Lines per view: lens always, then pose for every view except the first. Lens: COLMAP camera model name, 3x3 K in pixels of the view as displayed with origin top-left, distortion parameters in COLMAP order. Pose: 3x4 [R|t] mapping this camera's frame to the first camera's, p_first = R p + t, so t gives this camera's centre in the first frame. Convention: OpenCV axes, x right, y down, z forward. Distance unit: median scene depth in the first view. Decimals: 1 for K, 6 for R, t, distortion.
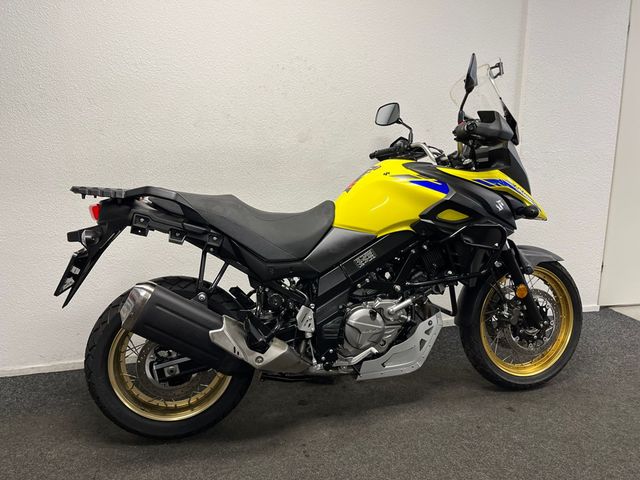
lens RADIAL K [[485.8, 0, 321.9], [0, 485.8, 238.5], [0, 0, 1]] dist [0.056392, -0.078513]
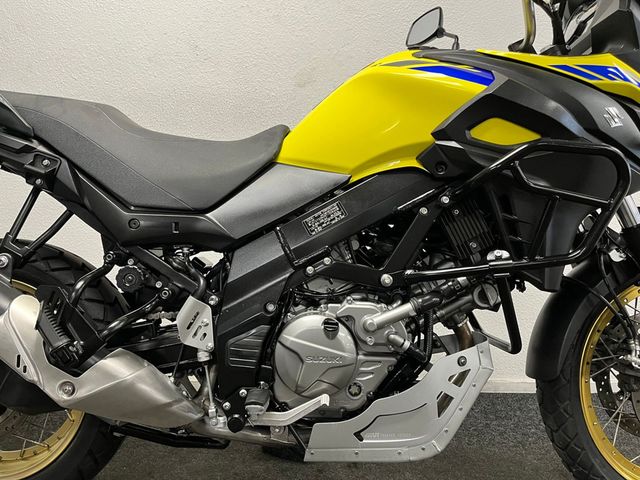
lens RADIAL K [[485.8, 0, 315.5], [0, 485.8, 241.8], [0, 0, 1]] dist [0.056392, -0.078513]
pose [[0.966891, 0.032980, -0.253049, 0.211818], [-0.062979, 0.991780, -0.111383, 0.124161], [0.247295, 0.123632, 0.961020, 0.497452]]
